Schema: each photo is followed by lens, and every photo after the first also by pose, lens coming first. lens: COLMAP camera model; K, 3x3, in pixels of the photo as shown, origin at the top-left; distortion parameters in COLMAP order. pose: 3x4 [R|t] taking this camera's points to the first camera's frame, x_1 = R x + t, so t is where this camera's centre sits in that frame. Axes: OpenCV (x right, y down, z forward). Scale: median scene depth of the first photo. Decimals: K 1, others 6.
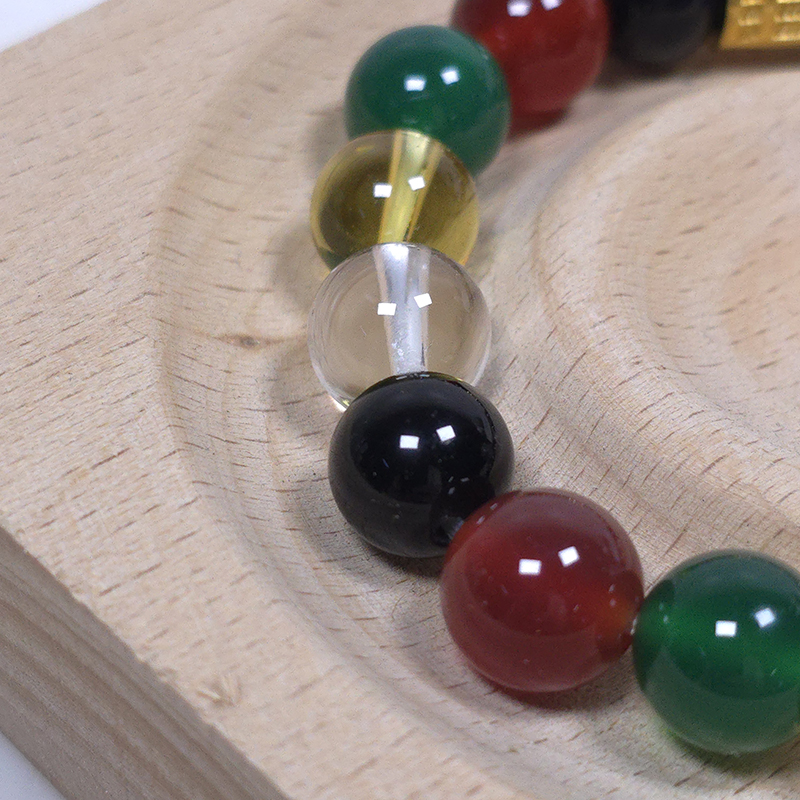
lens RADIAL K [[2272.4, 0, 400.0], [0, 2272.4, 400.0], [0, 0, 1]] dist [0.159373, -0.716163]
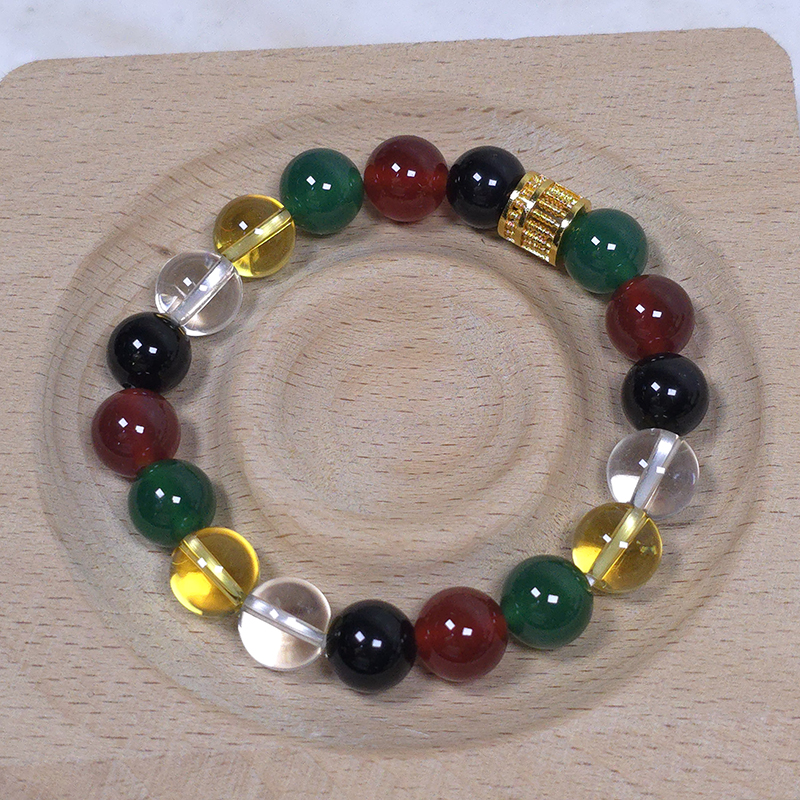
lens RADIAL K [[2214.7, 0, 400.0], [0, 2214.7, 400.0], [0, 0, 1]] dist [0.265229, -0.804929]
pose [[0.741719, 0.569462, -0.354352, 0.934778], [-0.430091, 0.809227, 0.400217, -0.861783], [0.514659, -0.144445, 0.845140, -0.676496]]
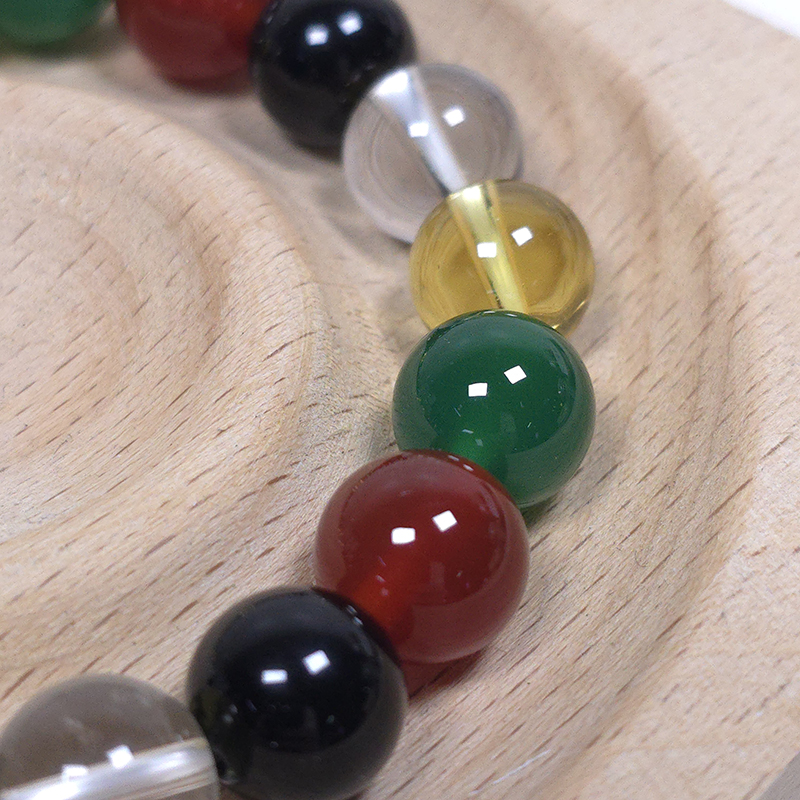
lens RADIAL K [[2272.4, 0, 400.0], [0, 2272.4, 400.0], [0, 0, 1]] dist [0.159373, -0.716163]
pose [[0.995012, -0.086437, 0.049788, 0.360108], [0.084343, 0.995520, 0.042729, -0.045097], [-0.053258, -0.038317, 0.997845, 0.092405]]
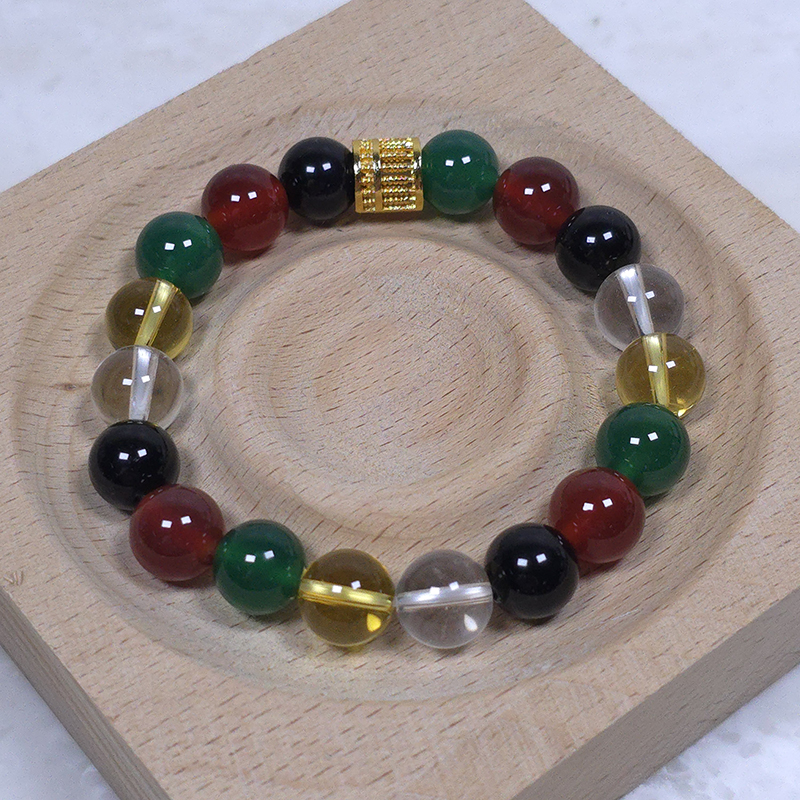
lens RADIAL K [[2214.7, 0, 400.0], [0, 2214.7, 400.0], [0, 0, 1]] dist [0.265229, -0.804929]
pose [[0.994365, 0.044687, -0.096129, 0.417118], [-0.031169, 0.989971, 0.137790, -0.298167], [0.101322, -0.134017, 0.985786, -0.903446]]
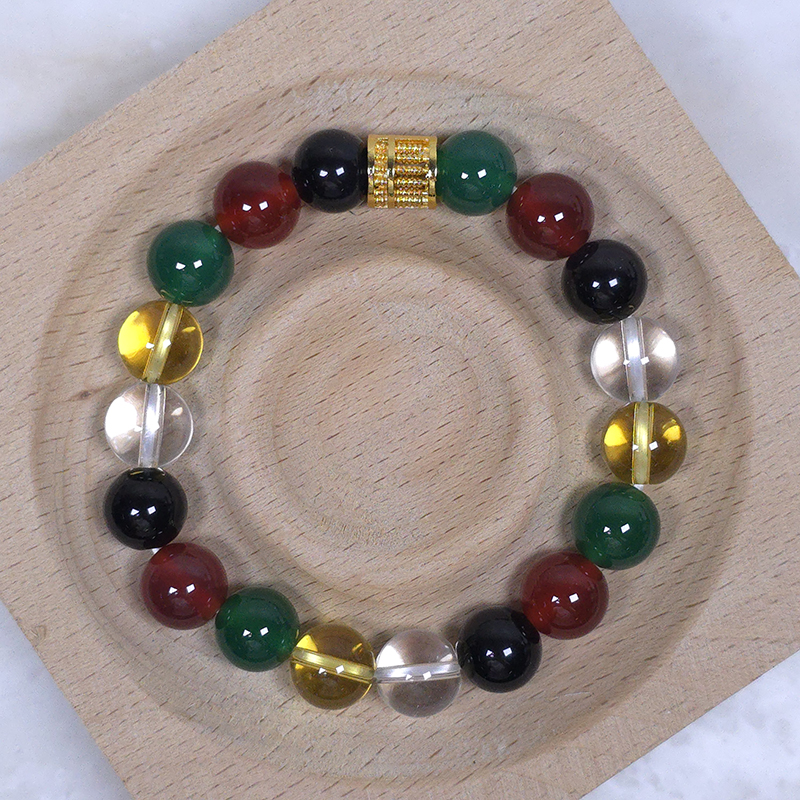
lens RADIAL K [[2214.7, 0, 400.0], [0, 2214.7, 400.0], [0, 0, 1]] dist [0.265229, -0.804929]
pose [[0.984629, 0.162502, -0.064026, 0.358574], [-0.075952, 0.728467, 0.680857, -1.473141], [0.157281, -0.665529, 0.729612, -0.456537]]
